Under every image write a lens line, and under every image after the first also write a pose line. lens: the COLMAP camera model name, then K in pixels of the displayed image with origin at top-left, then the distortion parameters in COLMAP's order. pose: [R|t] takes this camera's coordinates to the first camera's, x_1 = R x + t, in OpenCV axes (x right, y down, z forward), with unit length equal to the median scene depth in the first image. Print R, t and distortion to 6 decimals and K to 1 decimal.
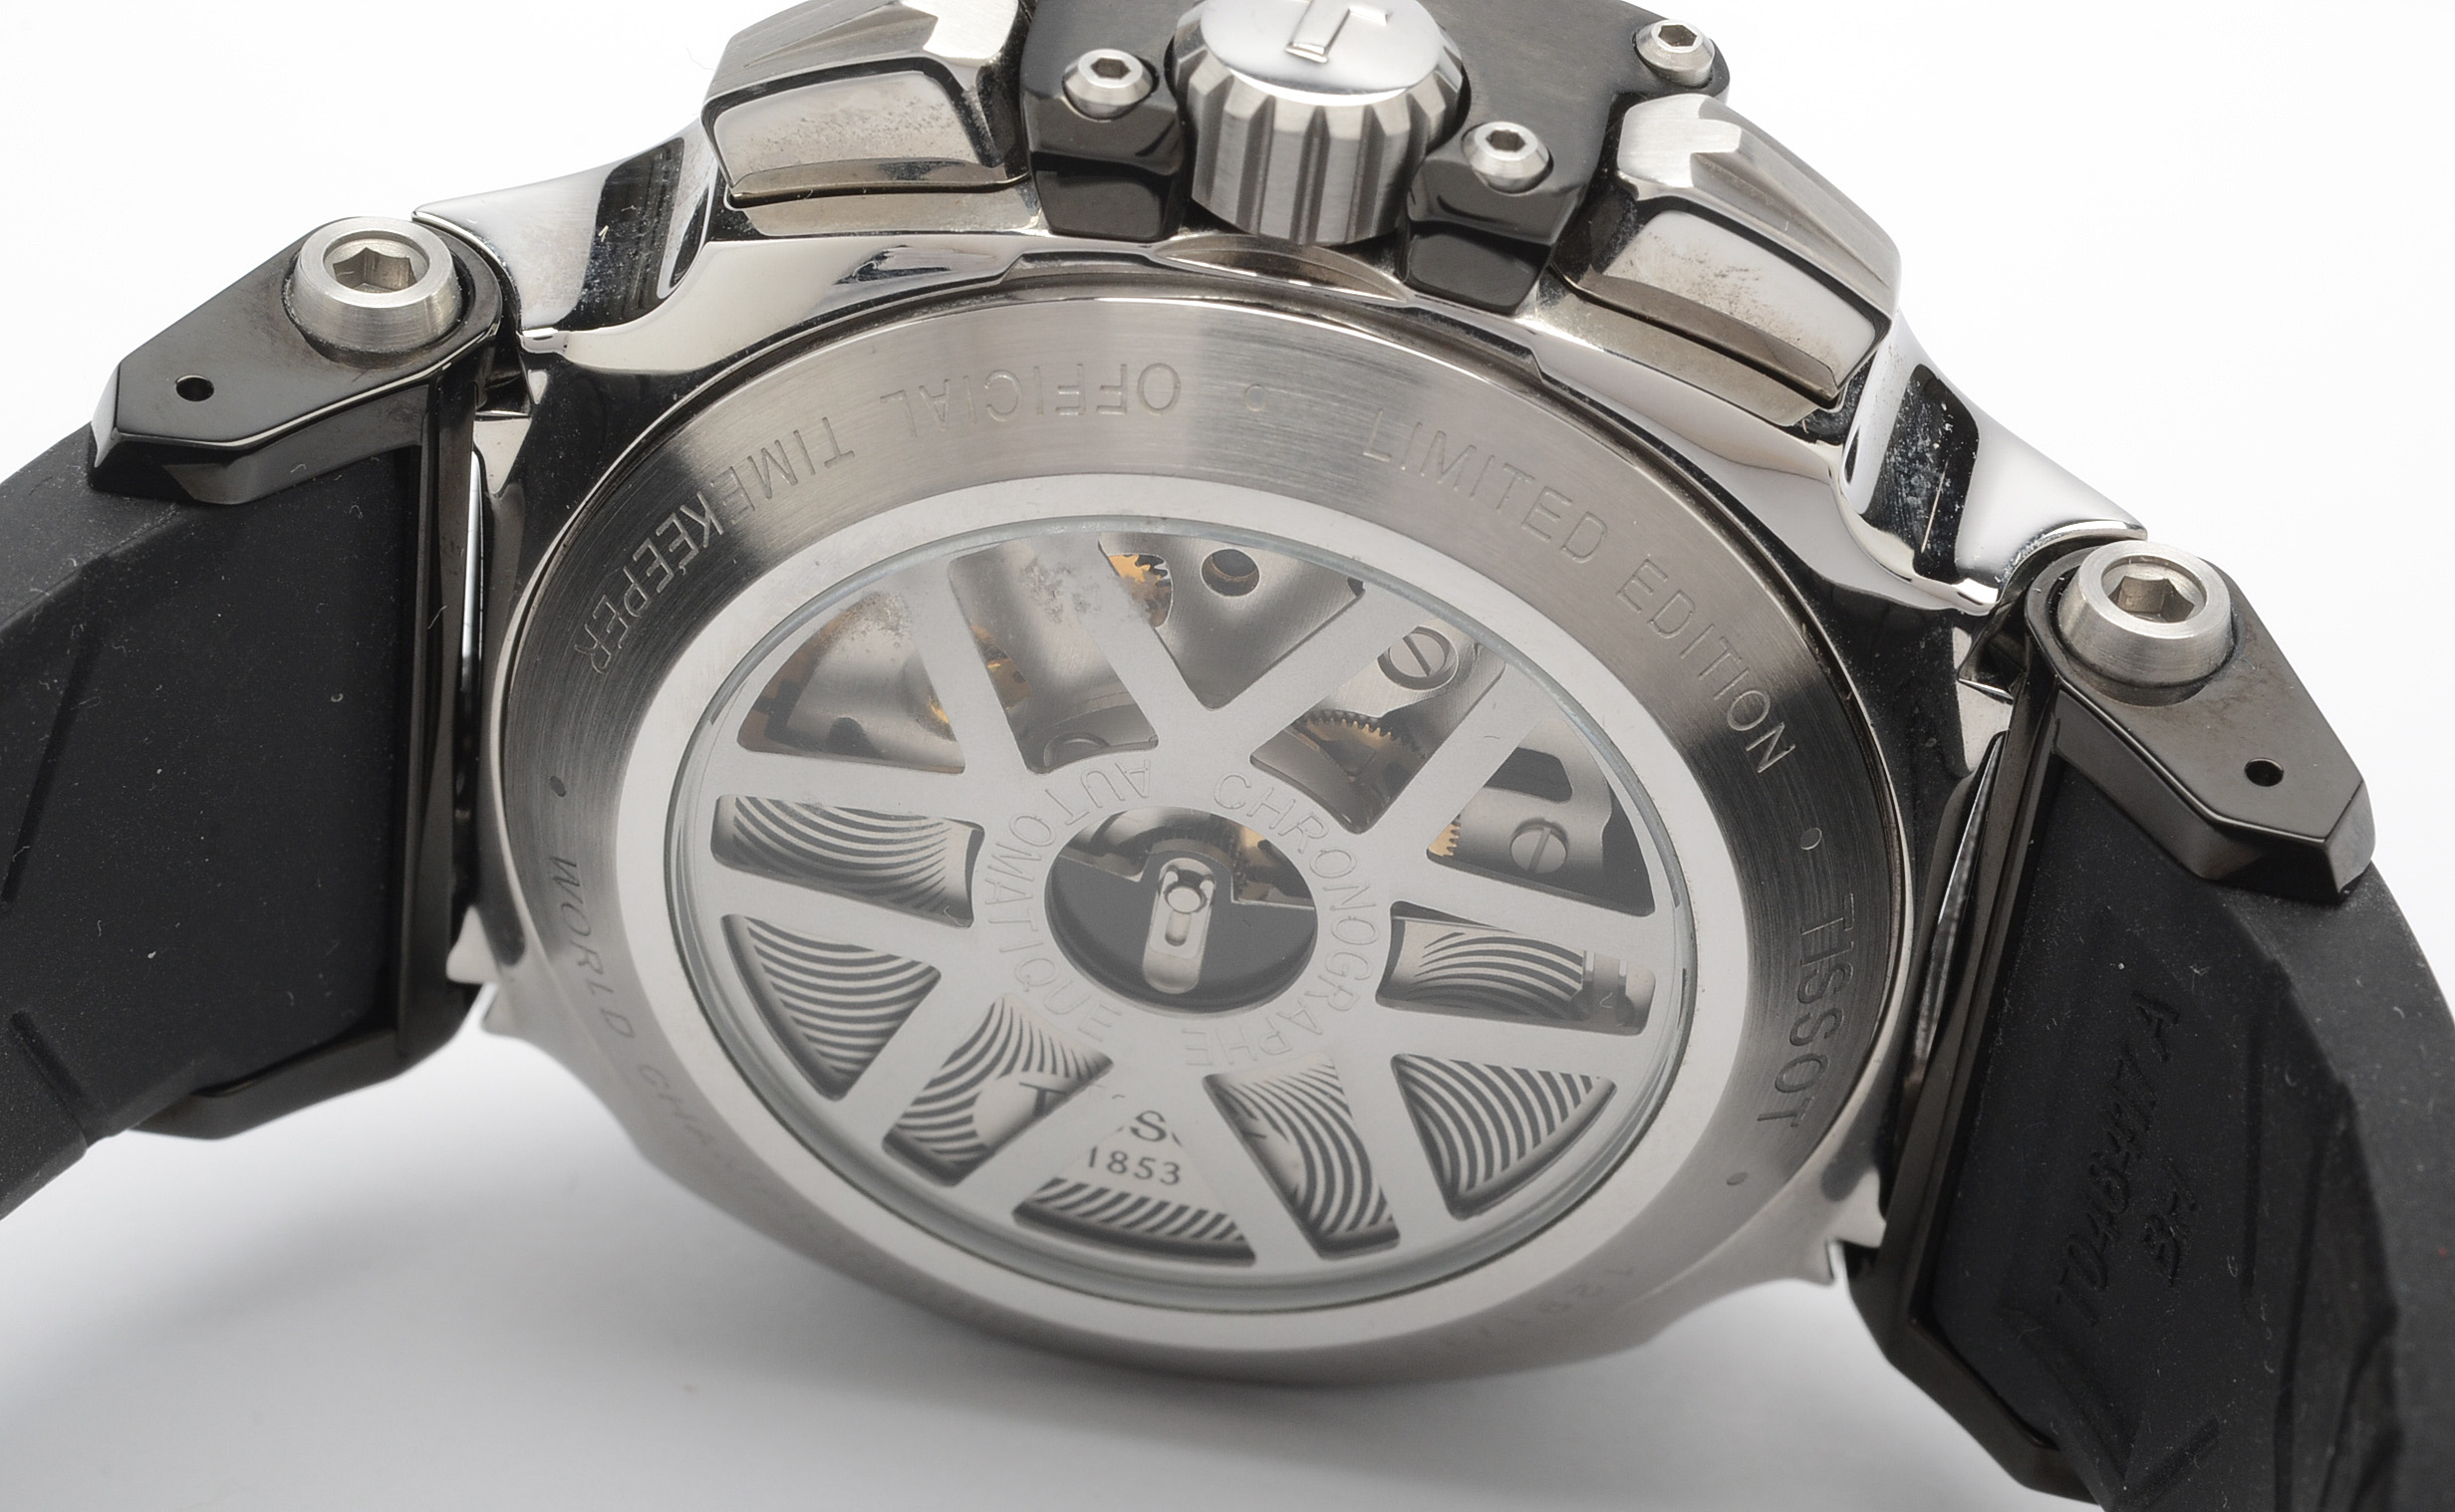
lens RADIAL K [[7562.7, 0, 1135.2], [0, 7562.7, 756.8], [0, 0, 1]] dist [-0.091890, 0.163462]
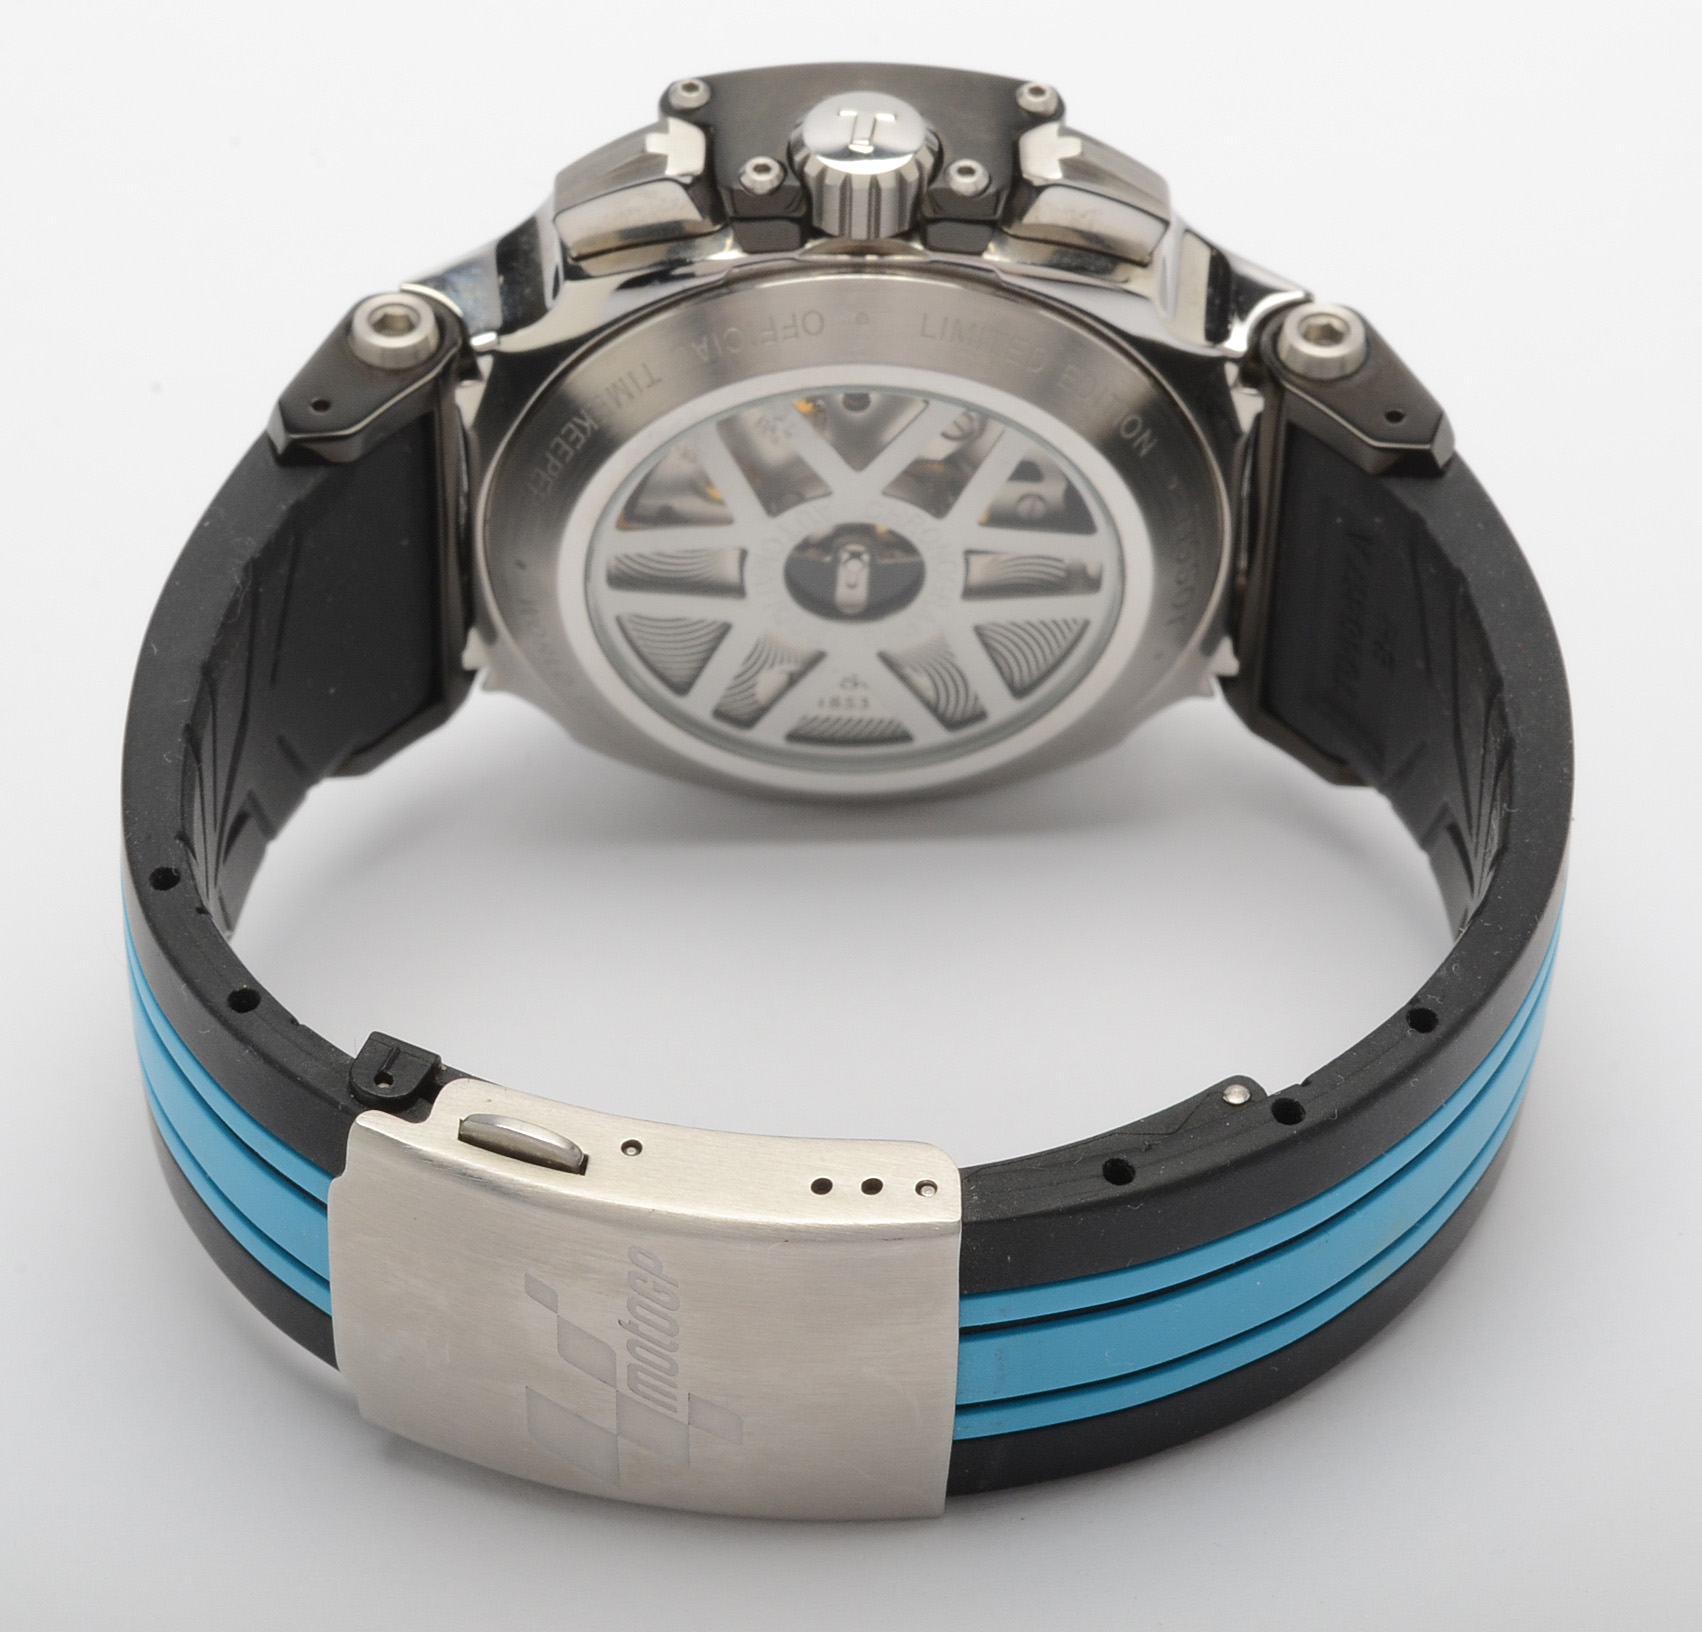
lens RADIAL K [[7599.5, 0, 851.0], [0, 7599.5, 816.0], [0, 0, 1]] dist [-0.047026, -4.554995]
pose [[0.981968, -0.179255, 0.060054, -0.125171], [0.172184, 0.979197, 0.107361, -0.129844], [-0.078050, -0.095085, 0.992405, -0.947903]]
